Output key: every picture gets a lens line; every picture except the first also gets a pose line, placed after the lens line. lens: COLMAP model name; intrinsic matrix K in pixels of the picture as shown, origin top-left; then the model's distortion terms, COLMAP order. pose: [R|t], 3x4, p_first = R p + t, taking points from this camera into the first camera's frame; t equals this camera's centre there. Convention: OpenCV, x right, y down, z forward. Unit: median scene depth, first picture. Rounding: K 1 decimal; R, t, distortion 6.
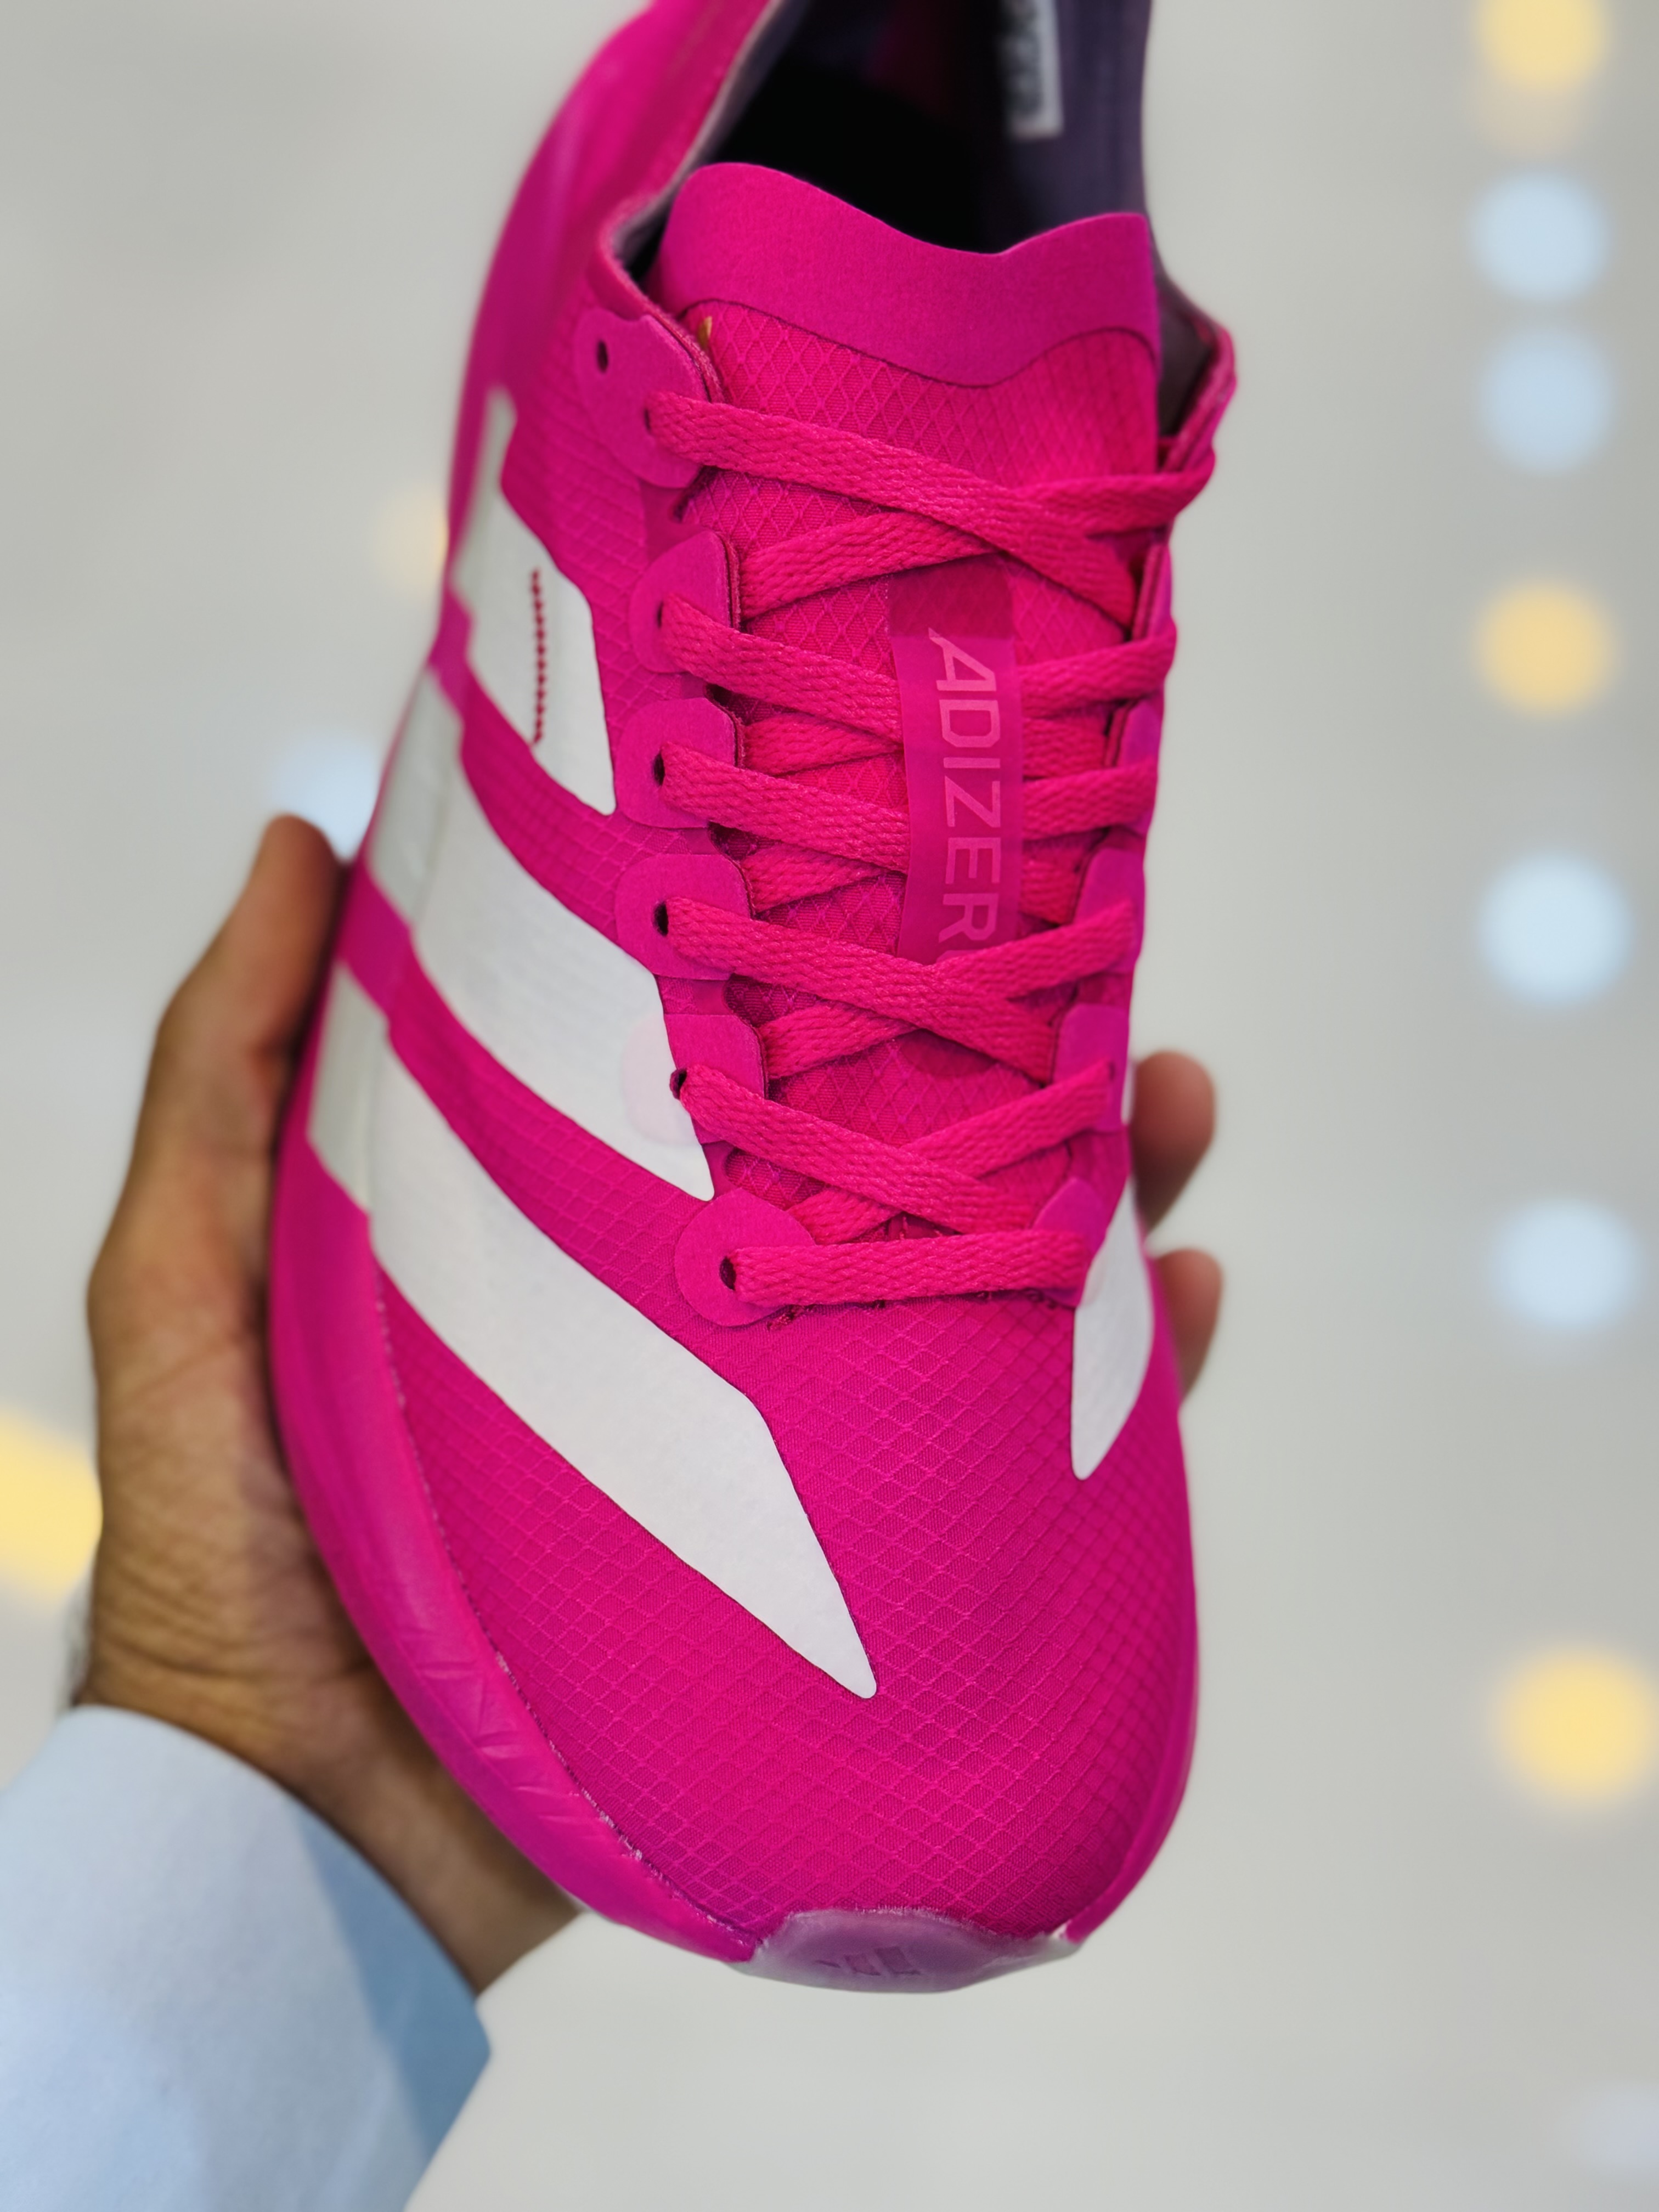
lens RADIAL K [[3302.8, 0, 824.8], [0, 3302.8, 1107.3], [0, 0, 1]] dist [0.285615, -0.782202]
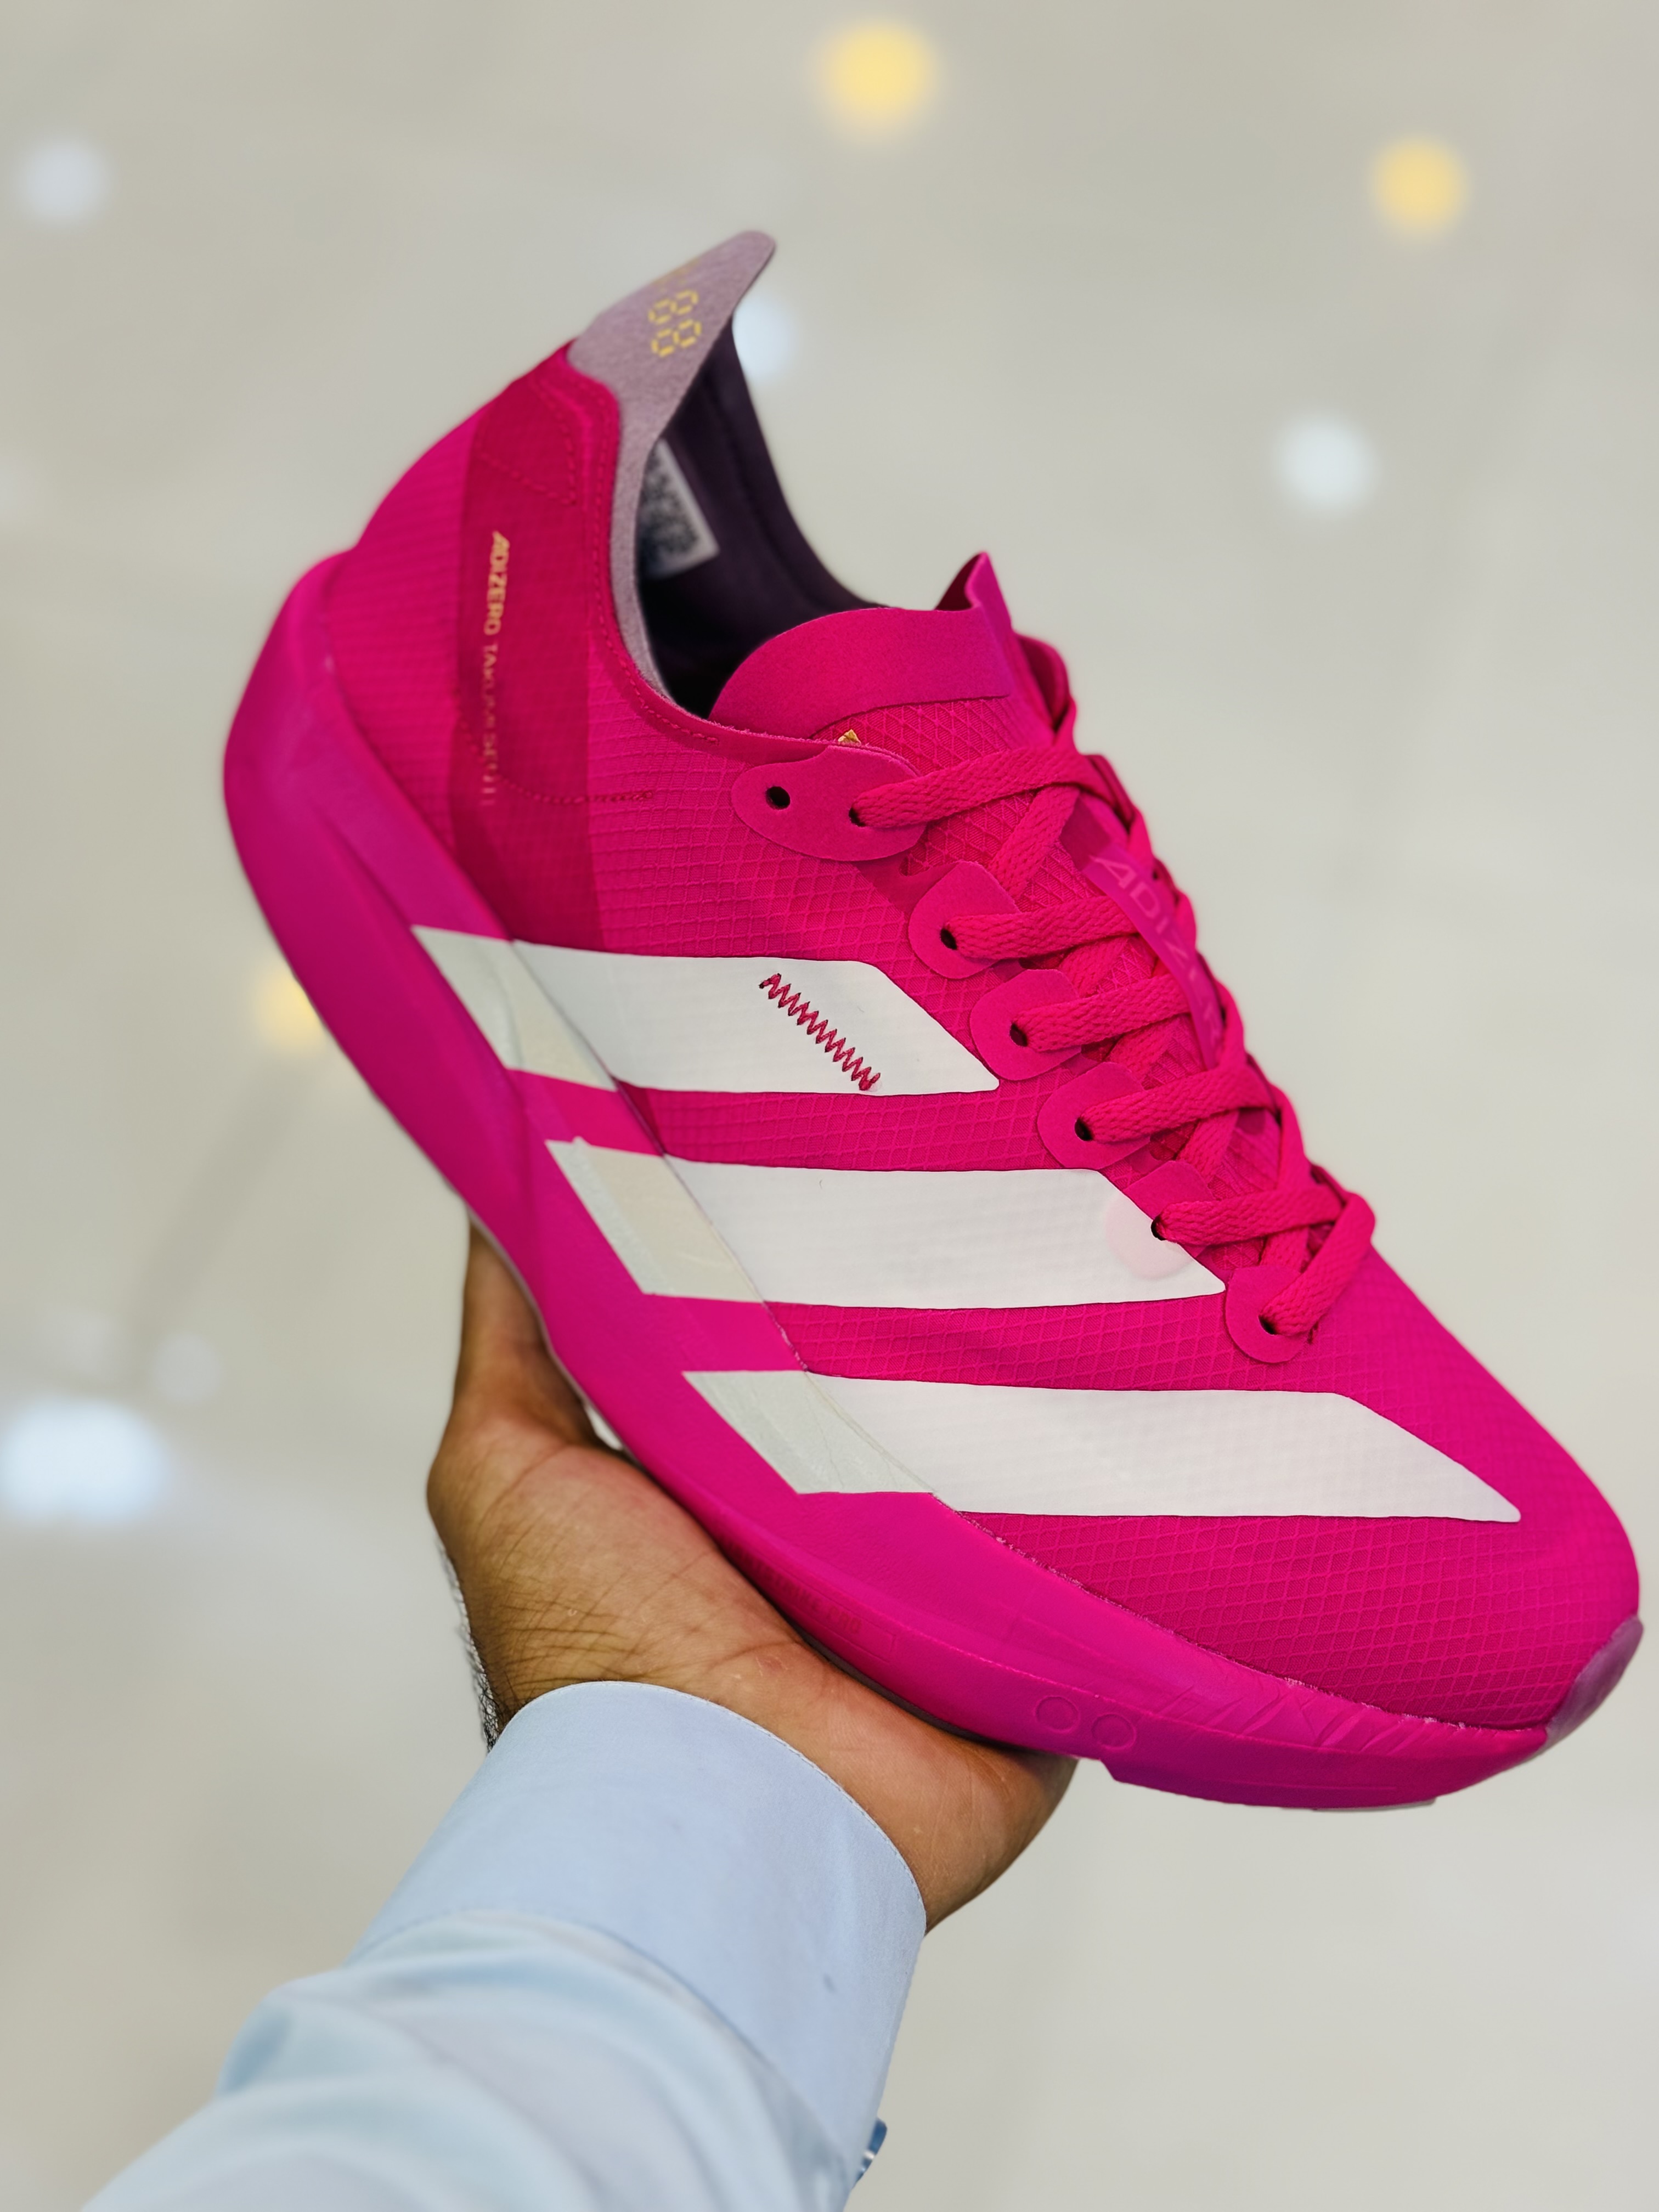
lens RADIAL K [[3302.8, 0, 824.8], [0, 3302.8, 1107.3], [0, 0, 1]] dist [0.285615, -0.782202]
pose [[0.634034, -0.465467, 0.617528, -0.916308], [0.523958, 0.845896, 0.099639, -0.248120], [-0.568743, 0.260385, 0.780212, 0.035748]]
